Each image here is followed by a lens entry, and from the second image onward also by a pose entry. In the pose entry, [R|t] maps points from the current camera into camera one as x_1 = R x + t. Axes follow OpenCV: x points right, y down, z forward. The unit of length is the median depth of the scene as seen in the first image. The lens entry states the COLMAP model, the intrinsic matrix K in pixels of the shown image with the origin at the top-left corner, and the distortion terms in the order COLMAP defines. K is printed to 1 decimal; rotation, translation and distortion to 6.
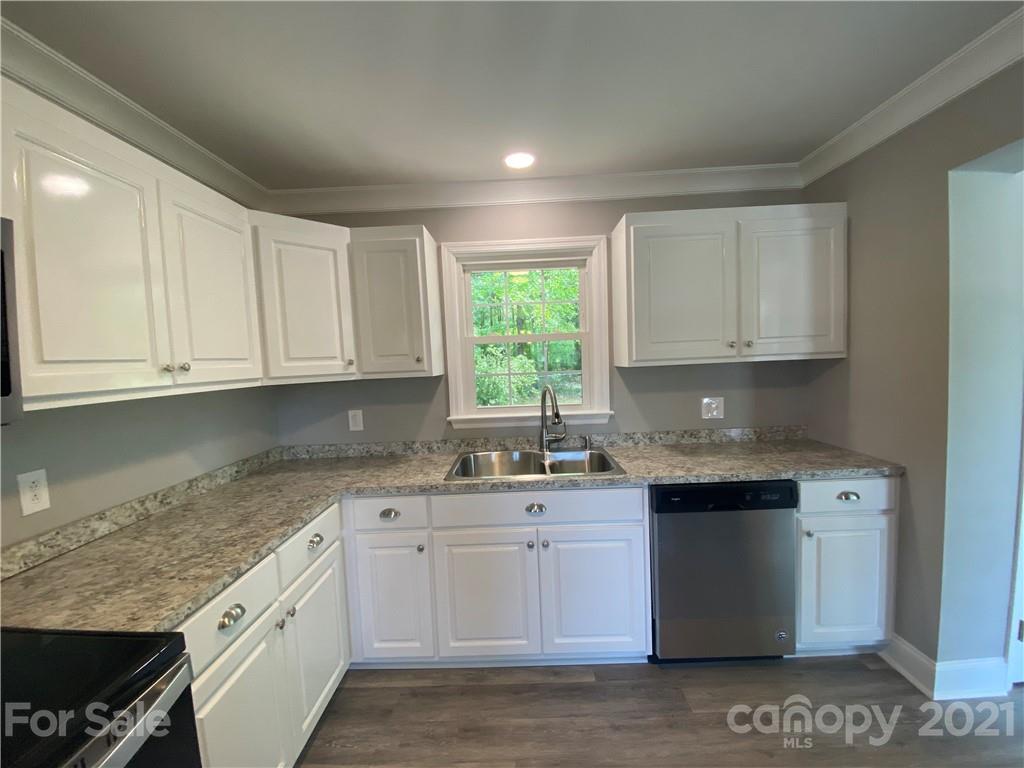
lens RADIAL K [[413.4, 0, 512.0], [0, 413.4, 384.0], [0, 0, 1]] dist [0.020181, -0.020967]
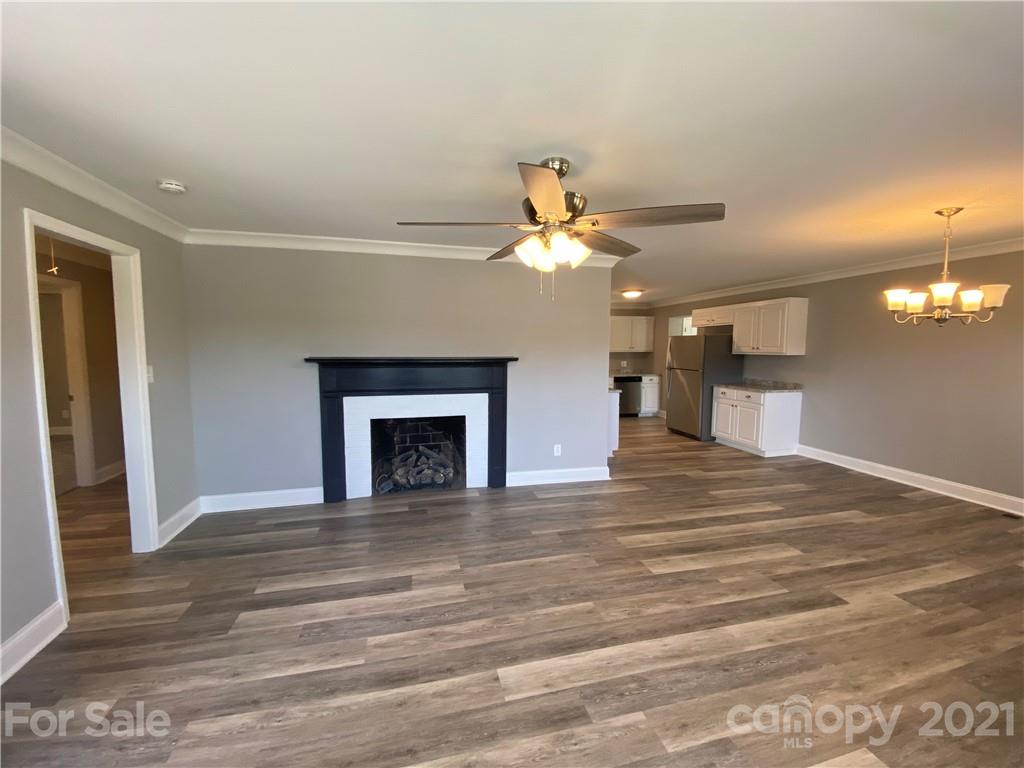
lens RADIAL K [[413.4, 0, 512.0], [0, 413.4, 384.0], [0, 0, 1]] dist [0.020181, -0.020967]
pose [[0.964577, 0.023754, 0.262729, -2.018562], [-0.029326, 0.999420, 0.017307, 0.276196], [-0.262165, -0.024399, 0.964714, -3.223444]]
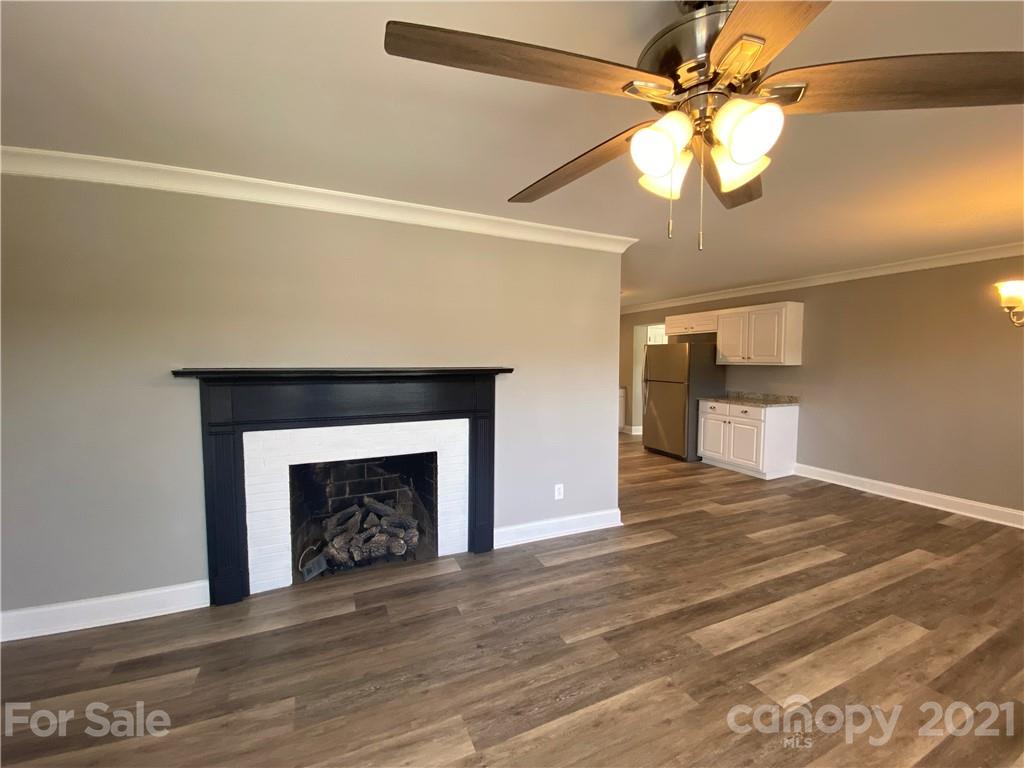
lens RADIAL K [[413.4, 0, 512.0], [0, 413.4, 384.0], [0, 0, 1]] dist [0.020181, -0.020967]
pose [[0.902793, 0.021301, 0.429548, -2.091005], [-0.015531, 0.999736, -0.016935, 0.257575], [-0.429796, 0.008617, 0.902885, -2.514115]]
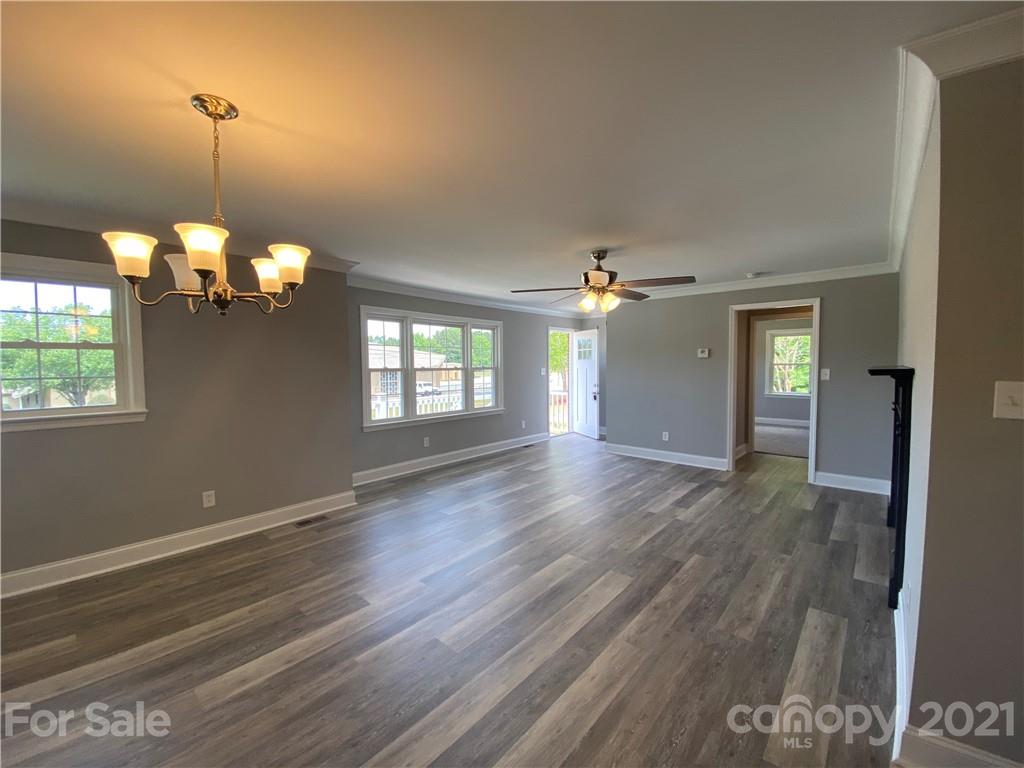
lens RADIAL K [[413.4, 0, 512.0], [0, 413.4, 384.0], [0, 0, 1]] dist [0.020181, -0.020967]
pose [[-0.649327, 0.085145, -0.755728, 0.250858], [-0.010943, 0.992564, 0.121231, 0.072163], [0.760430, 0.086988, -0.643567, -1.080663]]
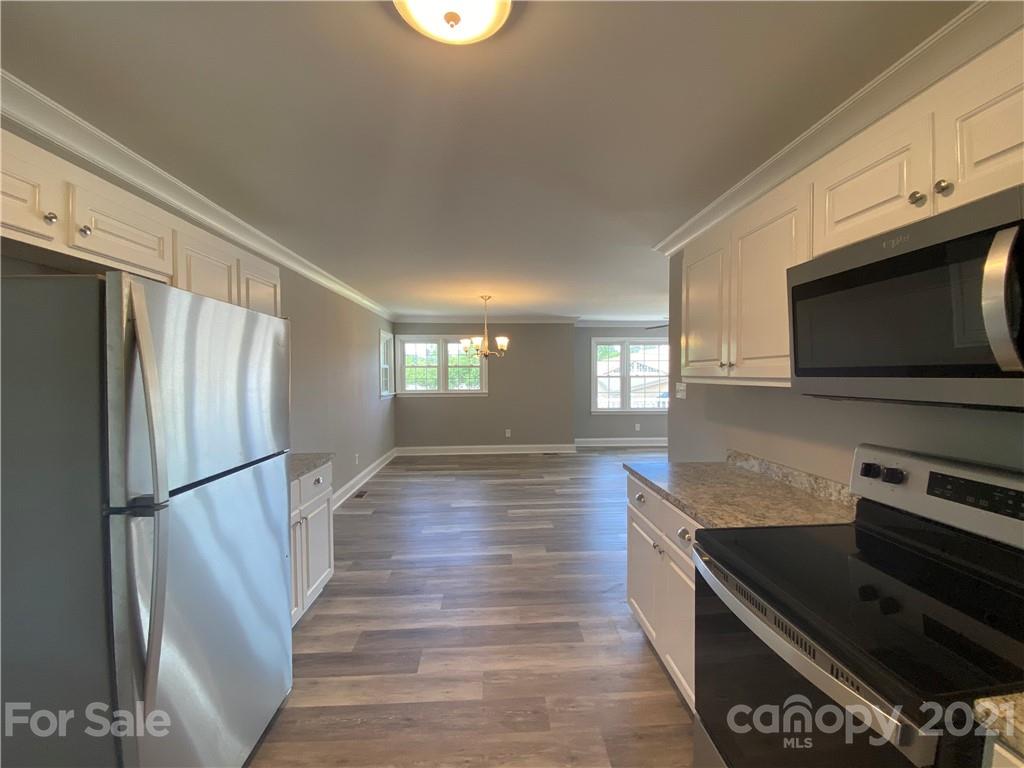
lens RADIAL K [[413.4, 0, 512.0], [0, 413.4, 384.0], [0, 0, 1]] dist [0.020181, -0.020967]
pose [[-0.996684, 0.047207, -0.066271, -0.007238], [0.041135, 0.995076, 0.090172, -0.033499], [0.070202, 0.087147, -0.993719, 0.743162]]
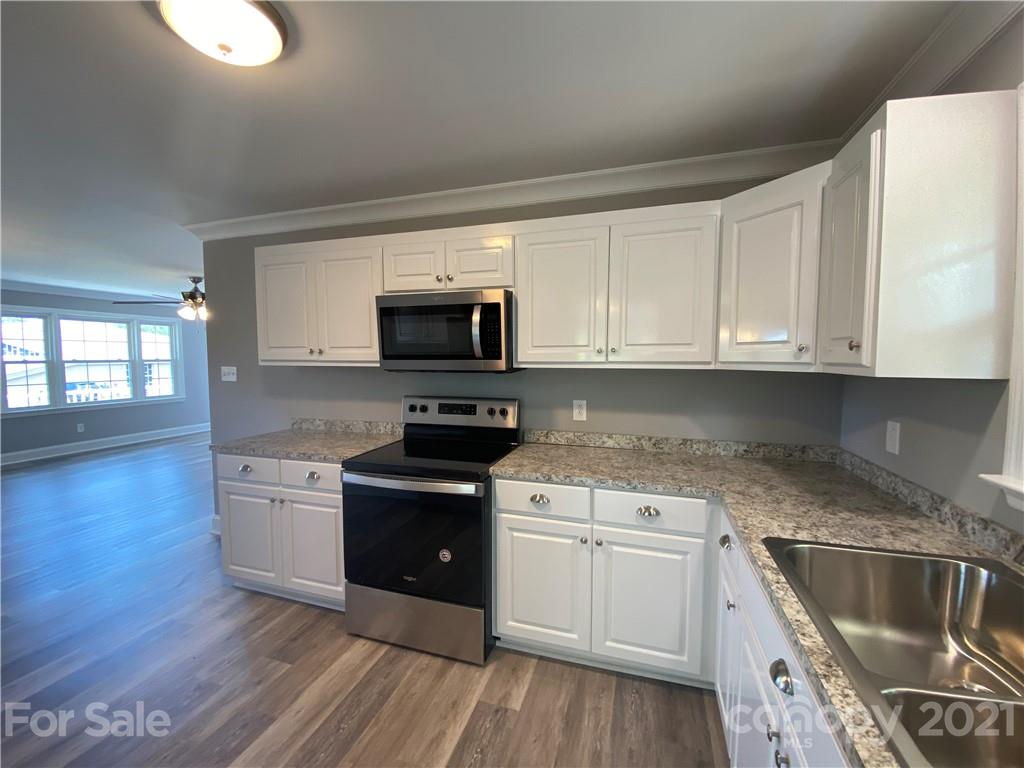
lens RADIAL K [[413.4, 0, 512.0], [0, 413.4, 384.0], [0, 0, 1]] dist [0.020181, -0.020967]
pose [[-0.286718, 0.103956, -0.952358, 0.533691], [-0.048844, 0.991216, 0.122902, -0.060932], [0.956769, 0.081755, -0.279122, 0.785759]]
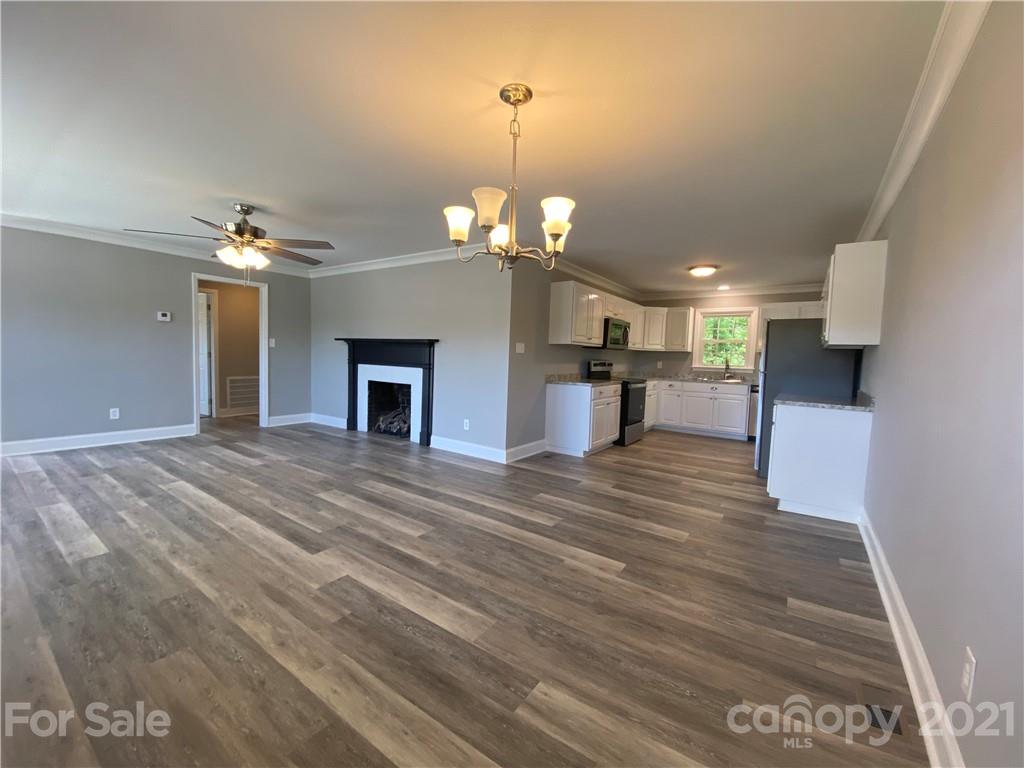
lens RADIAL K [[410.4, 0, 512.0], [0, 410.4, 384.0], [0, 0, 1]] dist [0.042386, -0.043269]
pose [[0.825807, 0.108811, -0.553356, 0.602185], [-0.104200, 0.993755, 0.039907, 0.299929], [0.554243, 0.024704, 0.831988, -3.018745]]
